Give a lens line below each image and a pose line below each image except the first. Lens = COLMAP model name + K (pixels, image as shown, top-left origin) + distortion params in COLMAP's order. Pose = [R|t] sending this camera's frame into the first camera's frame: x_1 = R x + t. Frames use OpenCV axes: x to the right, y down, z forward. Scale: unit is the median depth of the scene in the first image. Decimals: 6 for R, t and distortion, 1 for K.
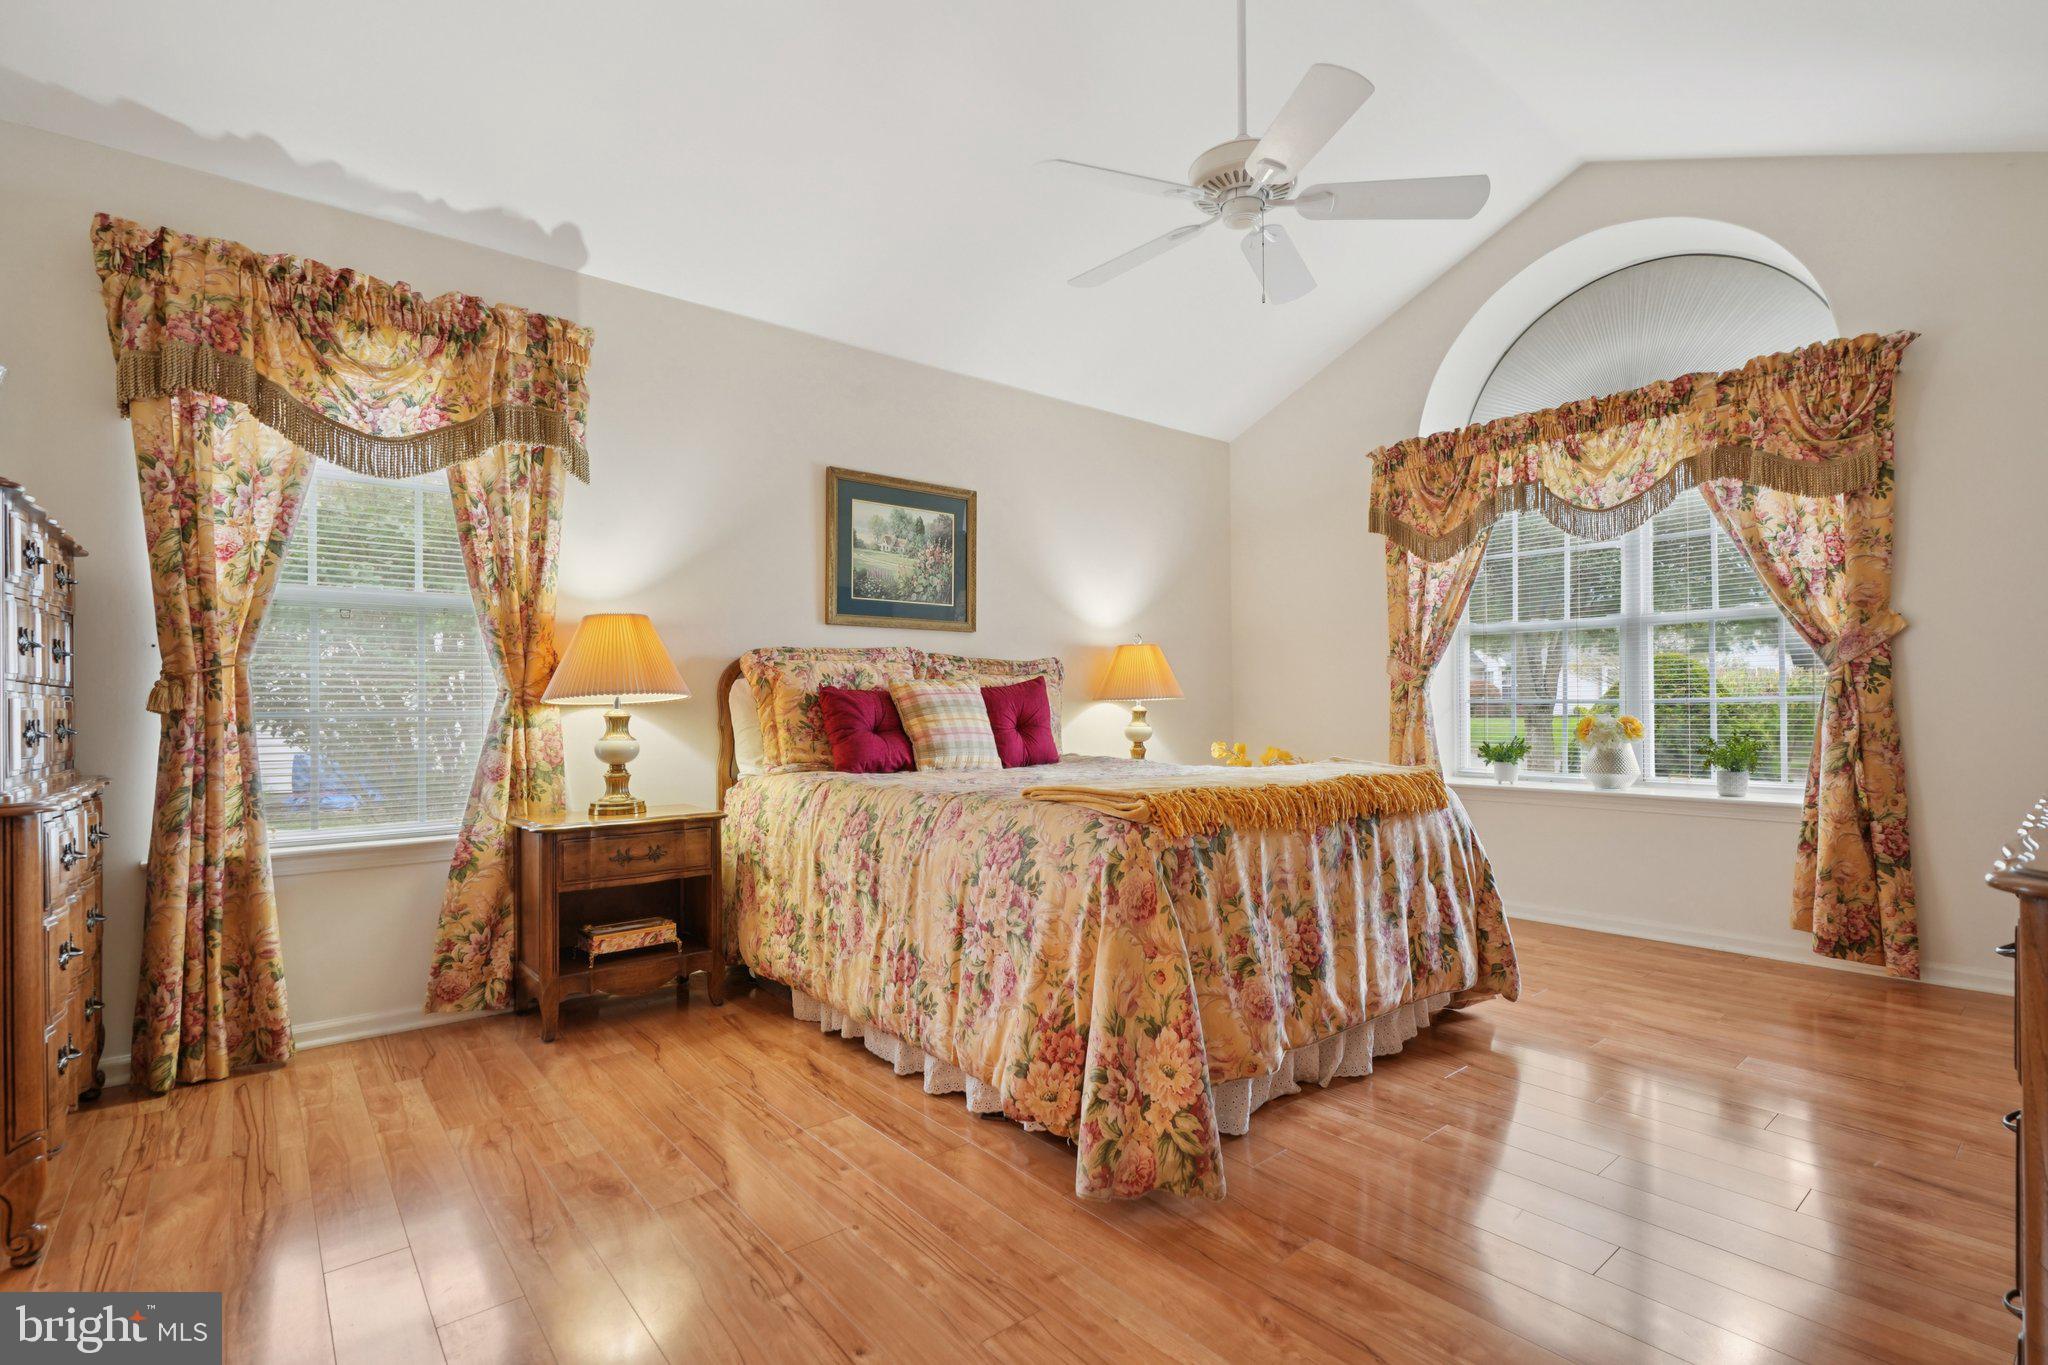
lens RADIAL K [[938.9, 0, 1020.3], [0, 938.9, 712.0], [0, 0, 1]] dist [-0.045855, 0.017744]
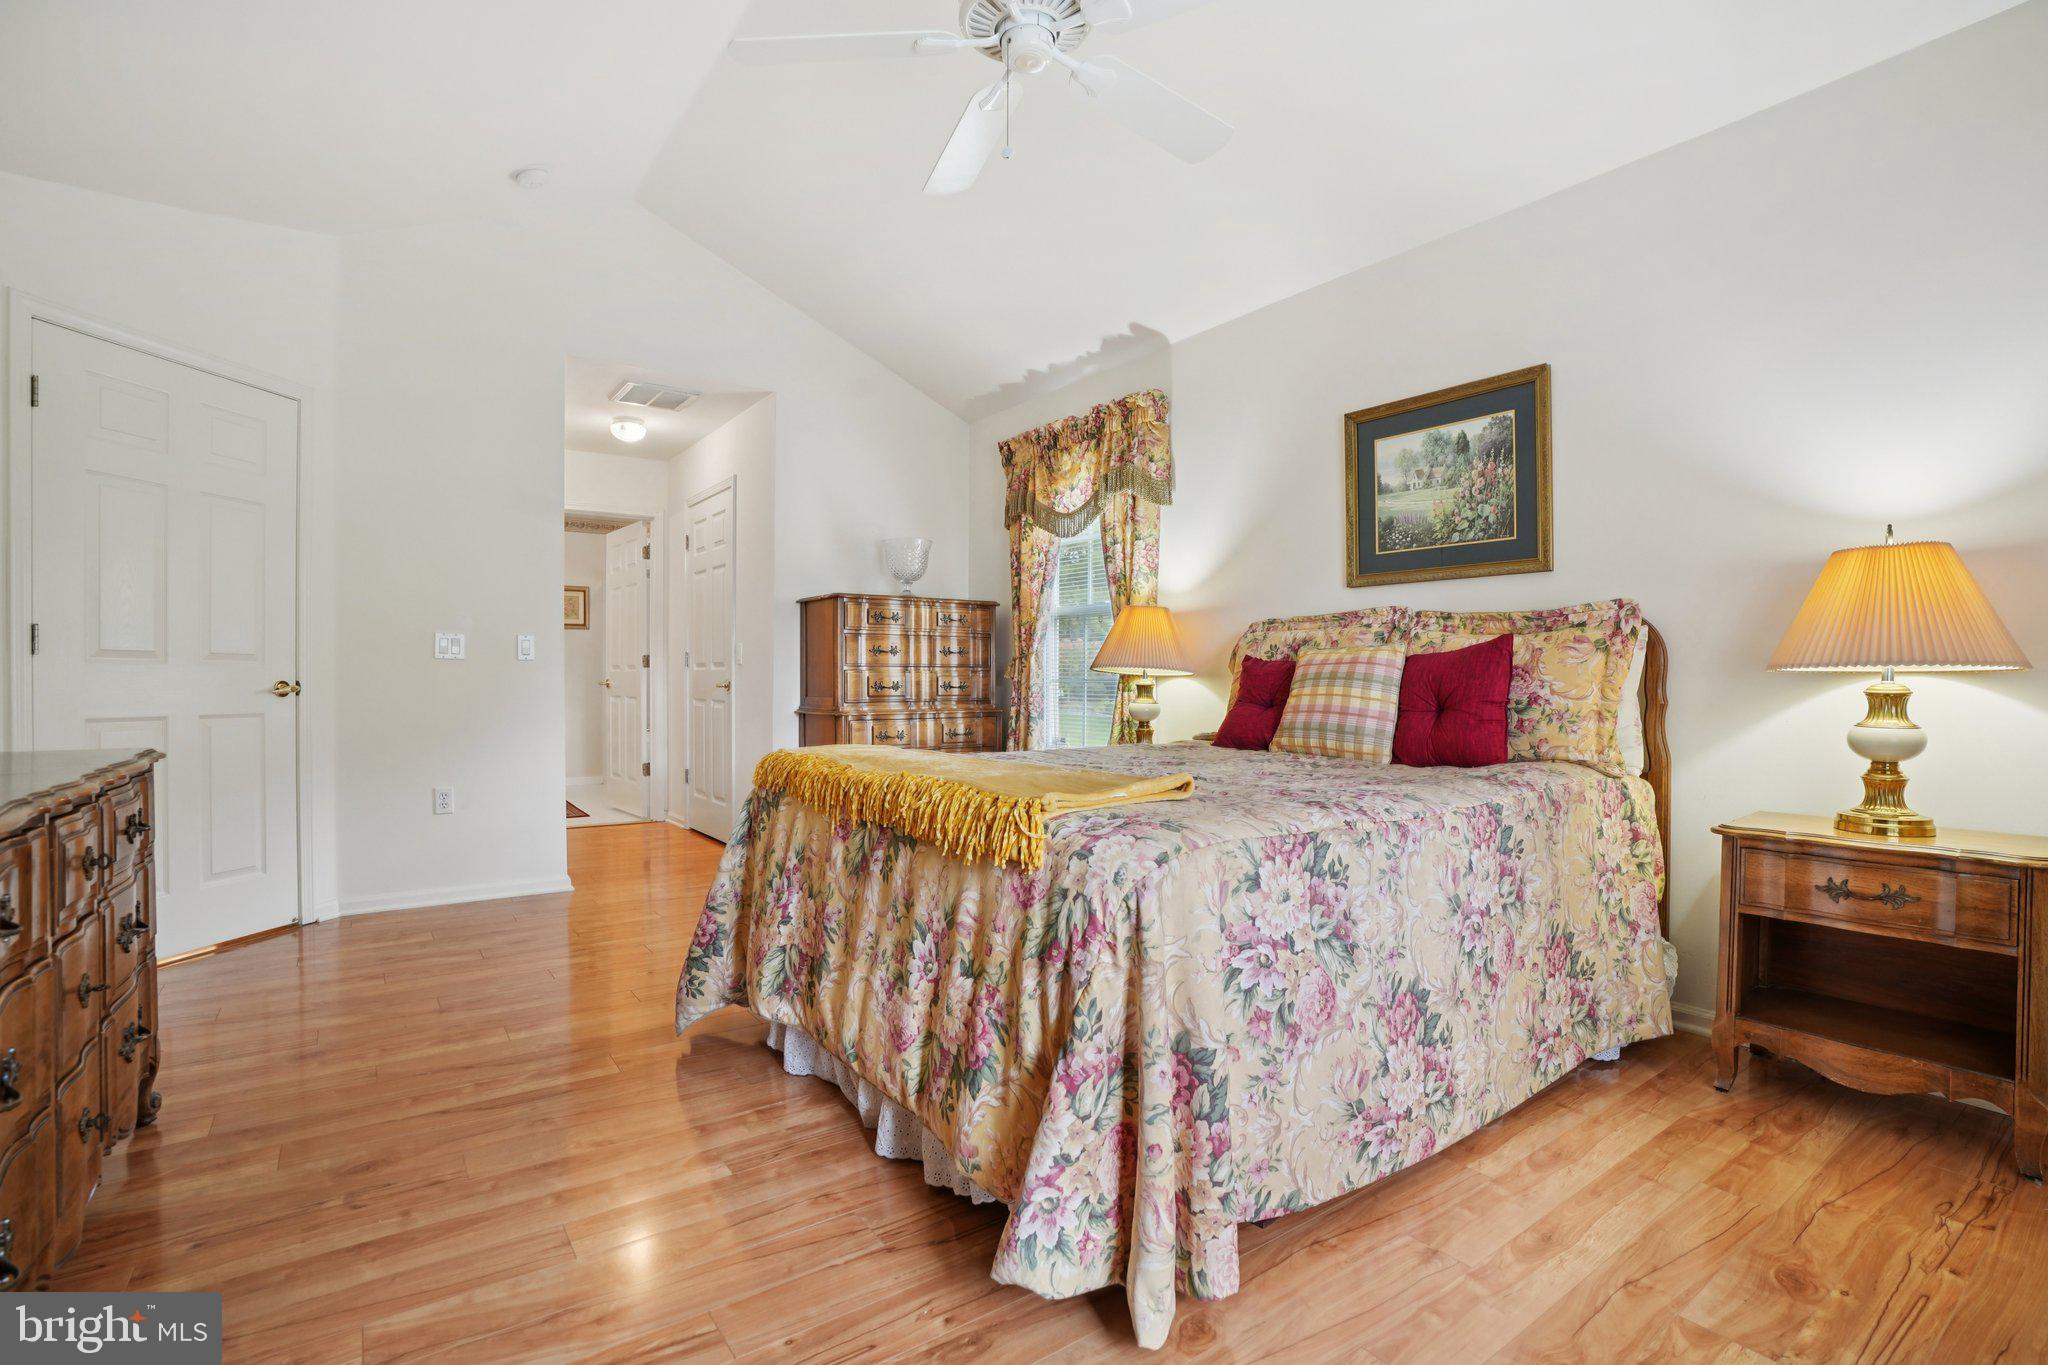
lens RADIAL K [[959.7, 0, 1037.2], [0, 959.7, 672.2], [0, 0, 1]] dist [-0.051177, 0.022235]
pose [[-0.076089, -0.003555, -0.997095, 0.720955], [-0.018217, 0.999832, -0.002175, -0.004776], [0.996935, 0.017999, -0.076141, 0.756008]]
